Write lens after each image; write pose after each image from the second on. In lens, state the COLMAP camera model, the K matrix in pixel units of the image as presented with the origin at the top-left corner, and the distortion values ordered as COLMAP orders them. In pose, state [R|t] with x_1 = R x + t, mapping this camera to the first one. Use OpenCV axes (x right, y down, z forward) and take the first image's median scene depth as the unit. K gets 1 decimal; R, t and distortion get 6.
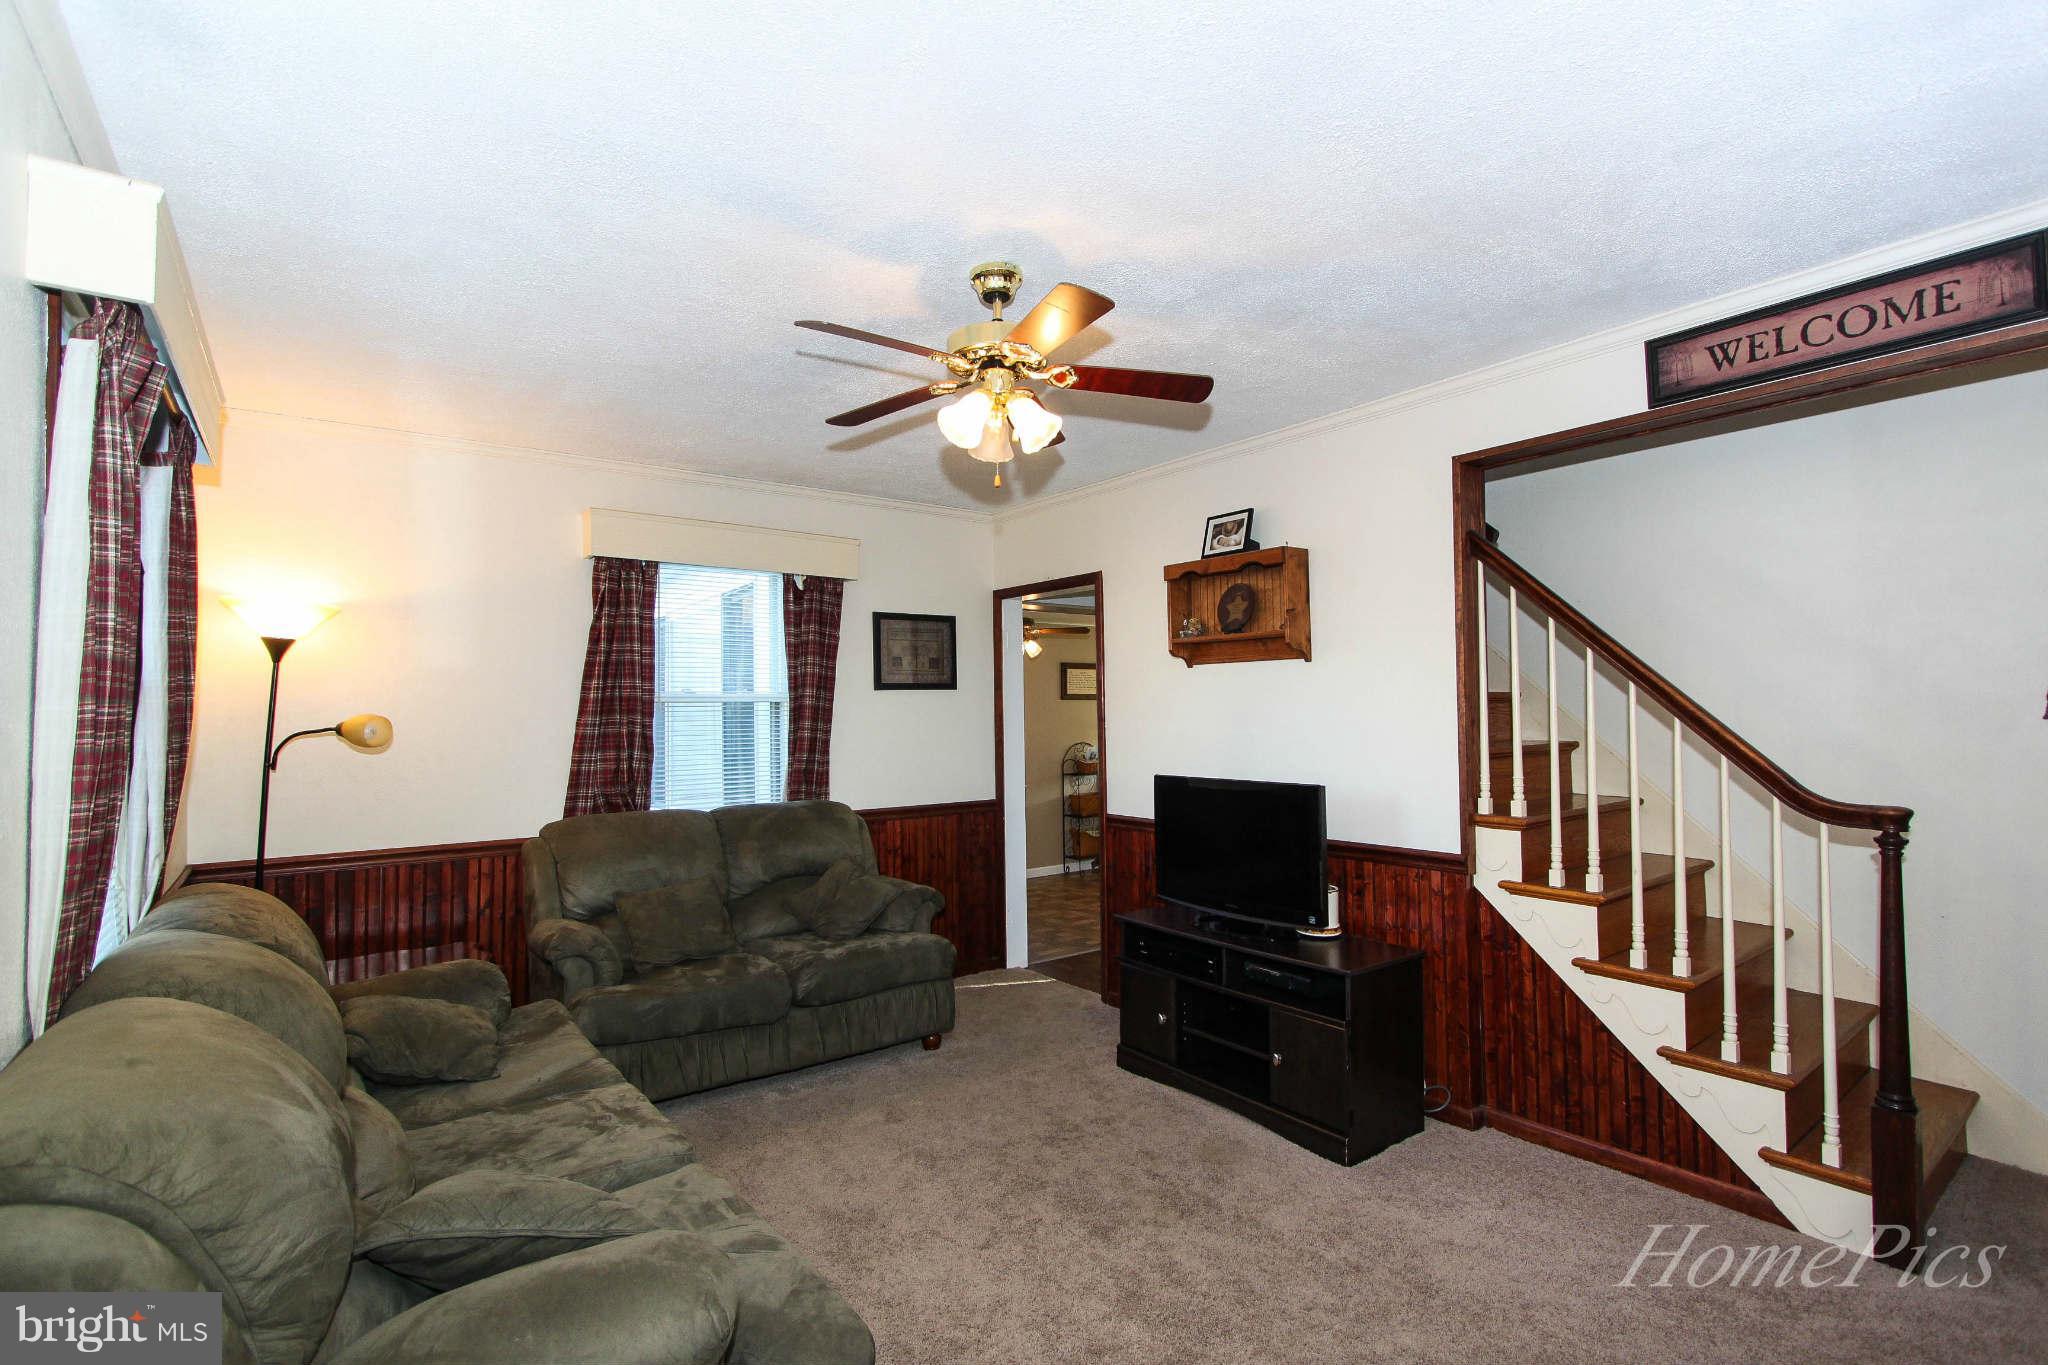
lens RADIAL K [[958.8, 0, 1029.8], [0, 958.8, 690.1], [0, 0, 1]] dist [-0.002177, 0.000218]
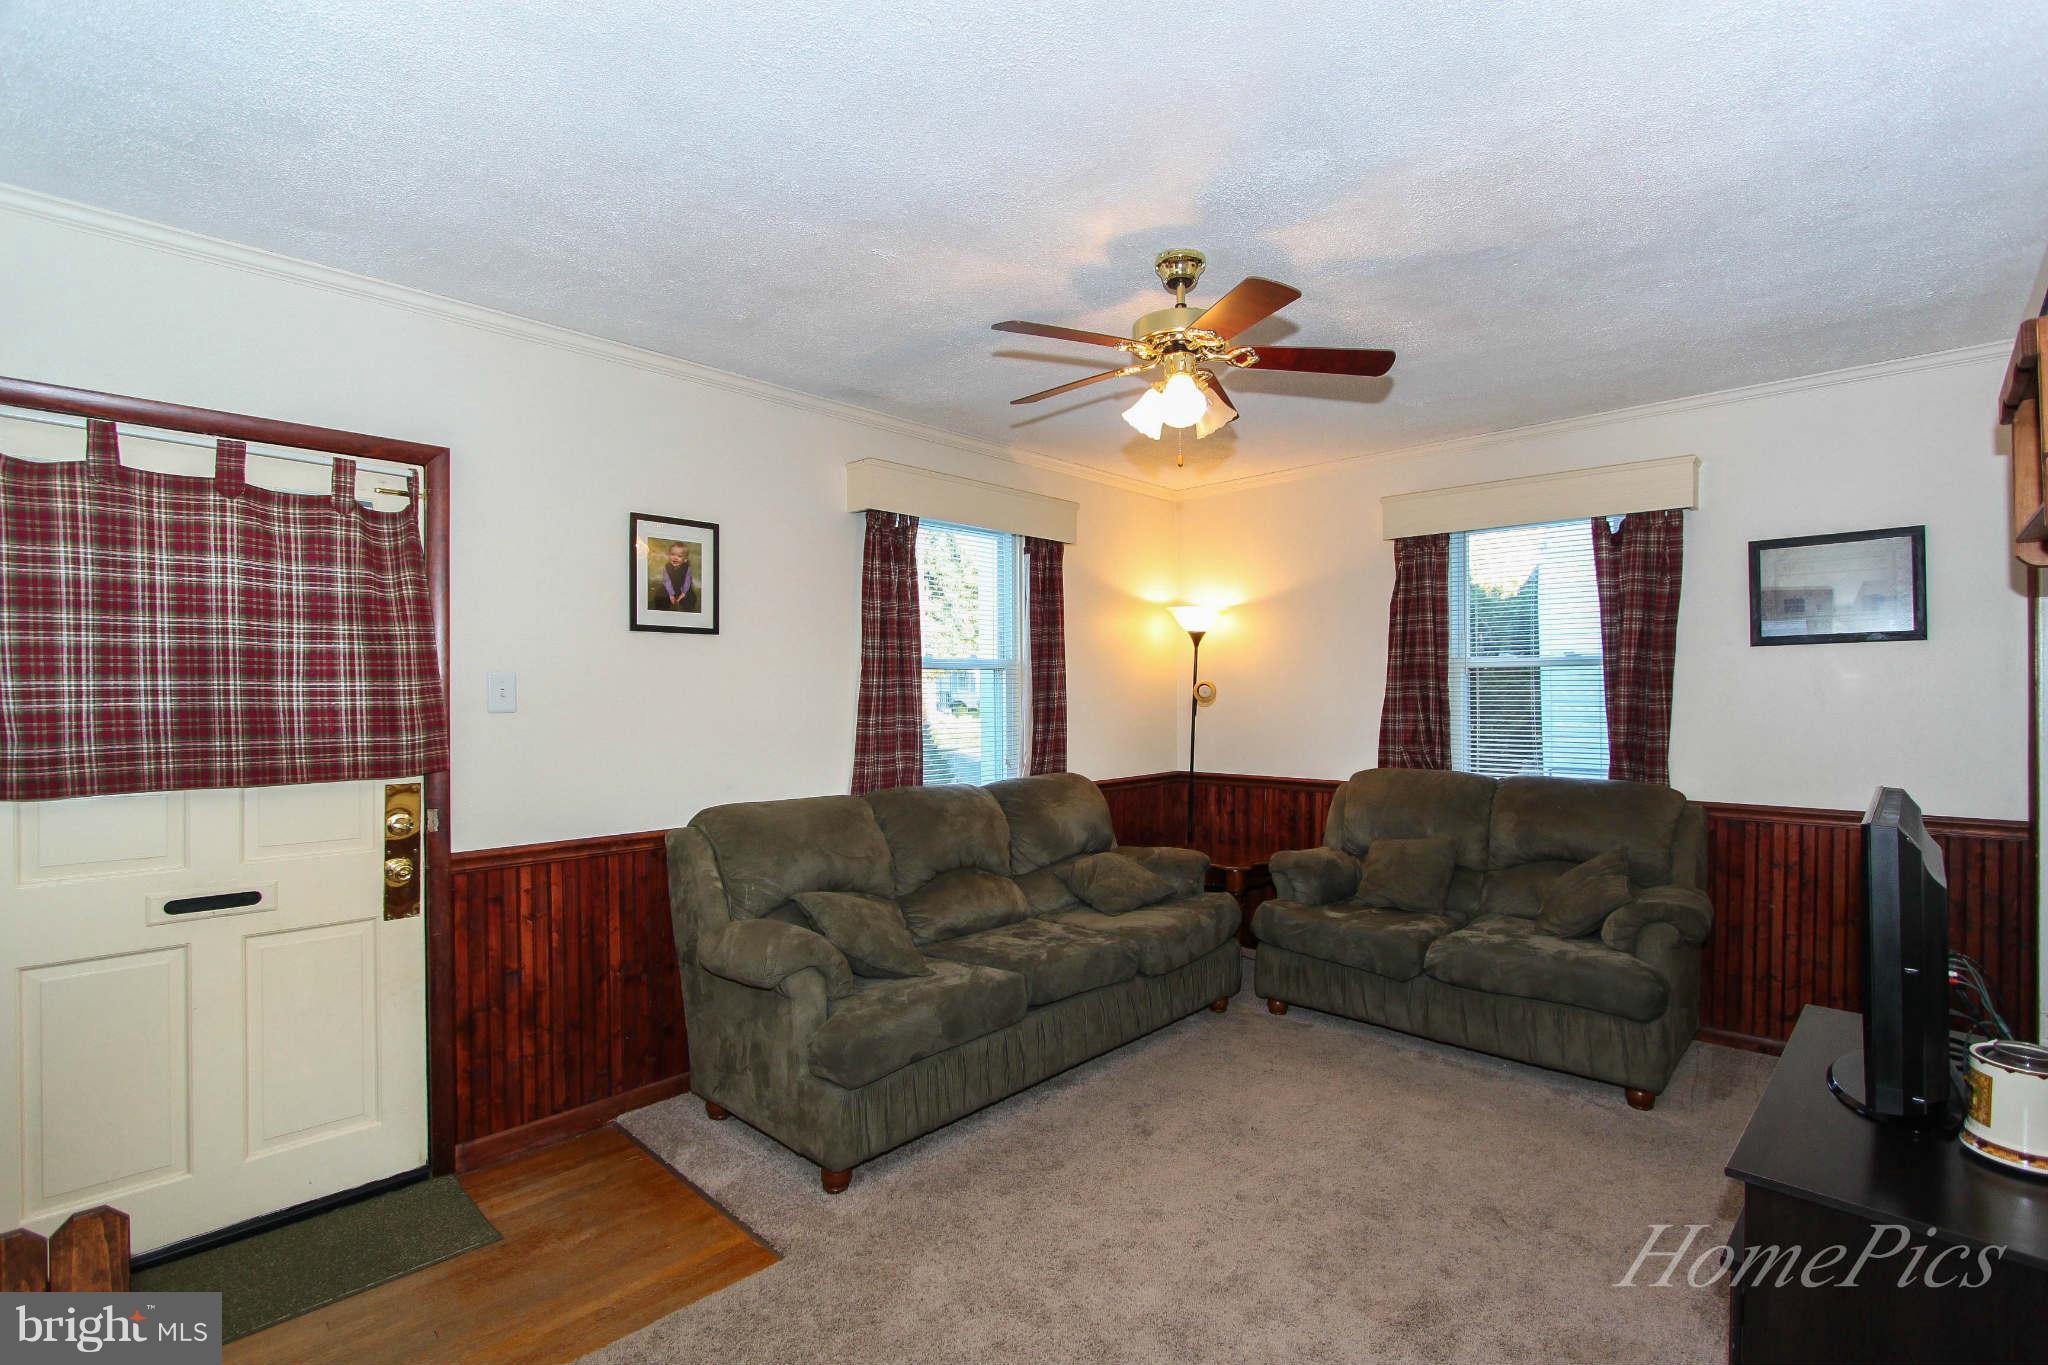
lens RADIAL K [[958.8, 0, 1033.9], [0, 958.8, 682.9], [0, 0, 1]] dist [-0.002177, 0.000218]
pose [[0.154518, 0.004129, -0.987981, 0.582863], [0.029046, 0.999540, 0.008720, 0.006720], [0.987563, -0.030045, 0.154327, 0.396407]]
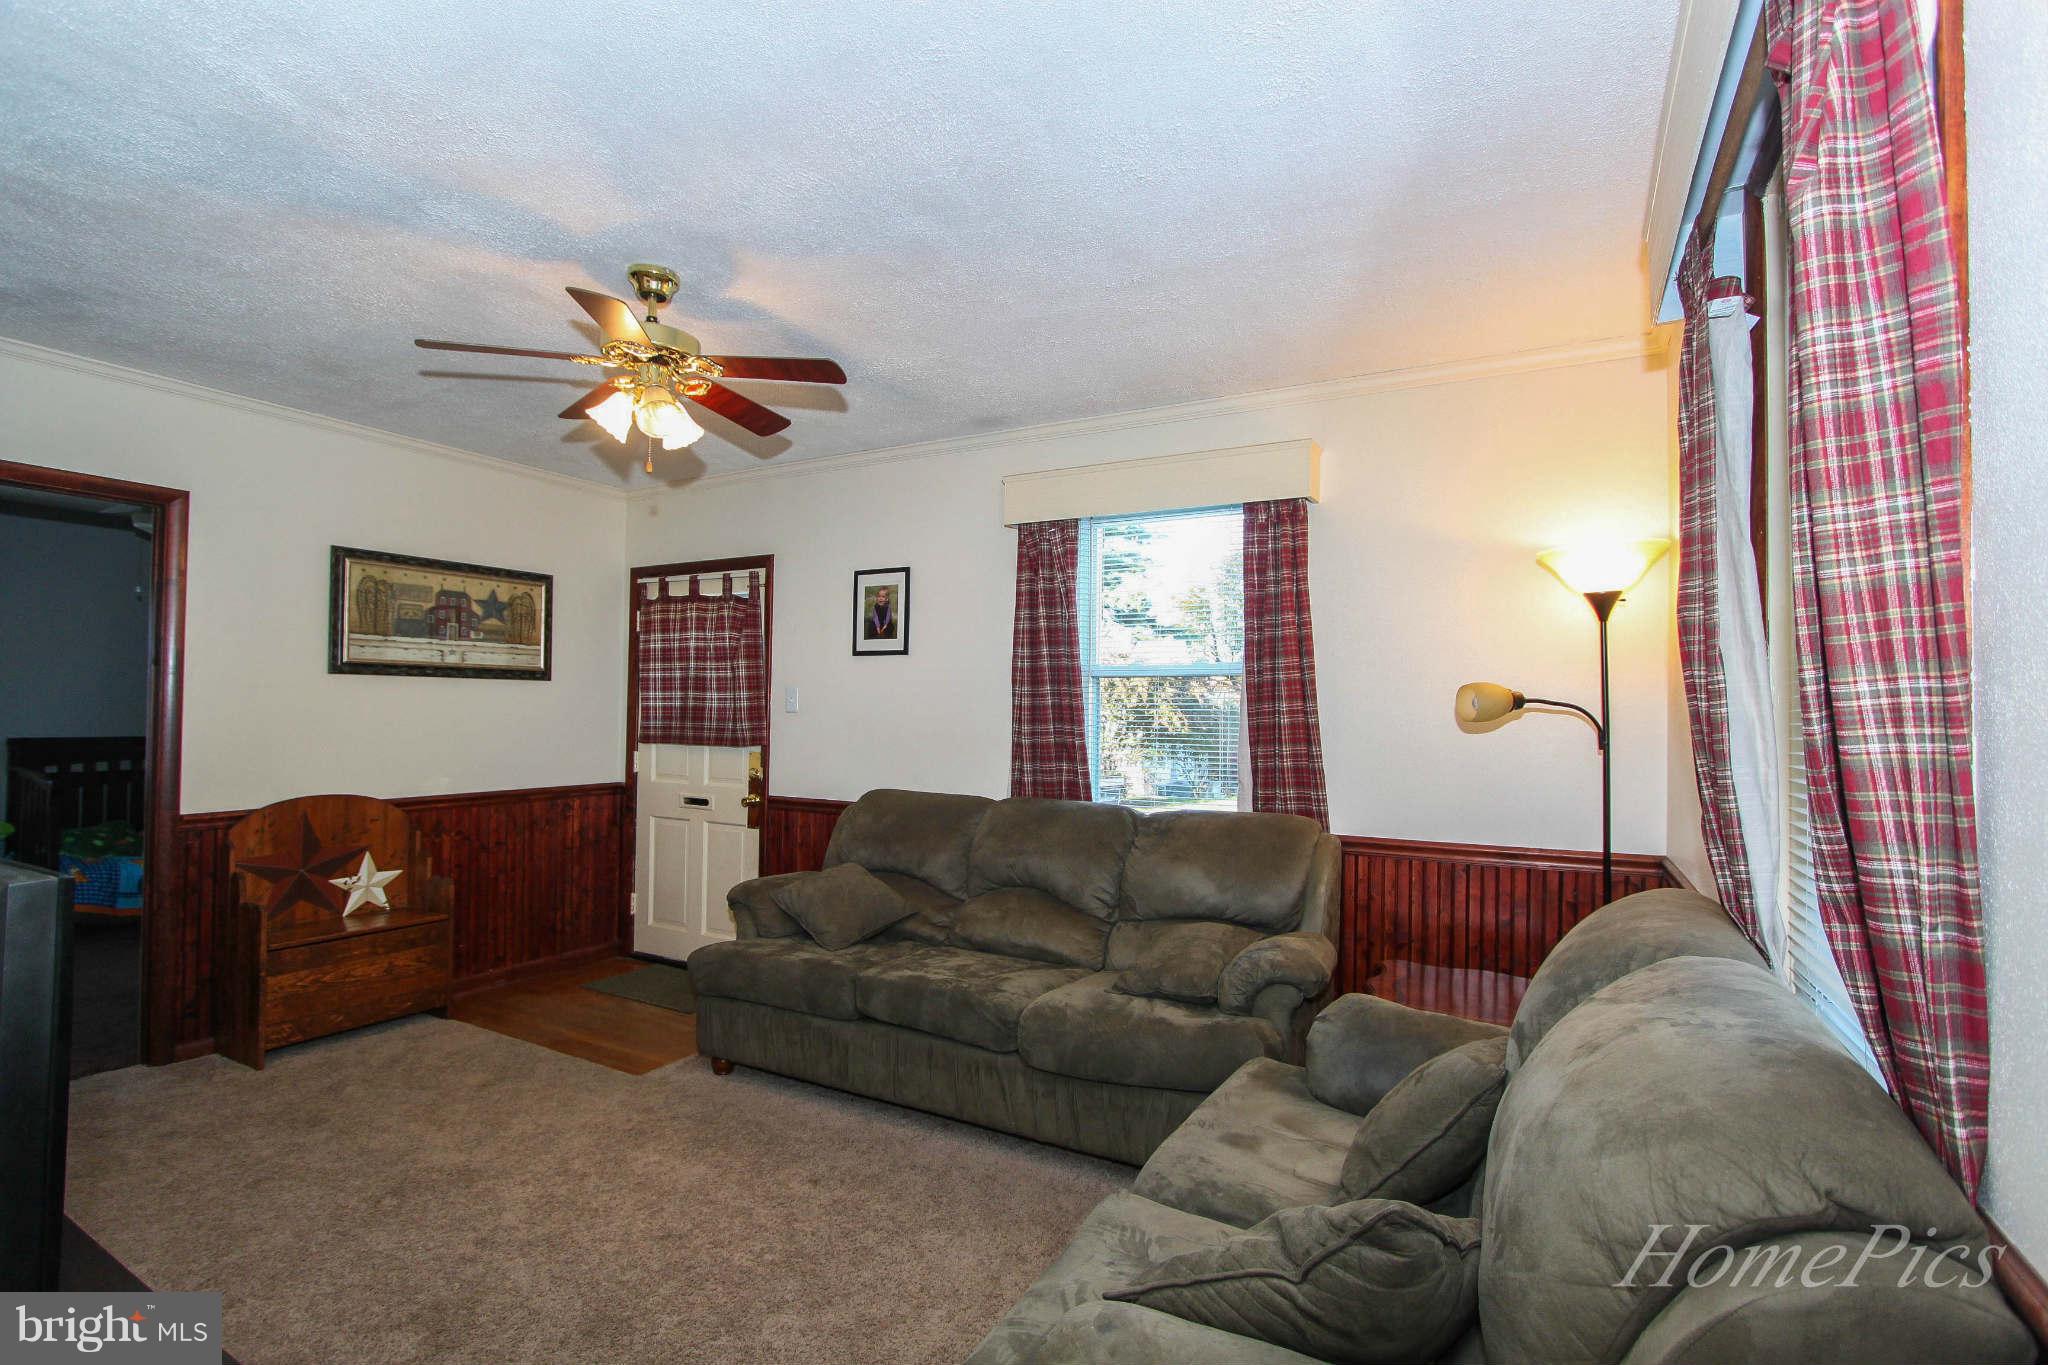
lens RADIAL K [[958.8, 0, 1029.0], [0, 958.8, 690.7], [0, 0, 1]] dist [-0.002177, 0.000218]
pose [[-0.923458, -0.009557, -0.383580, -0.002776], [0.009190, 0.998852, -0.047010, 0.053797], [0.383589, -0.046936, -0.922310, 1.267116]]
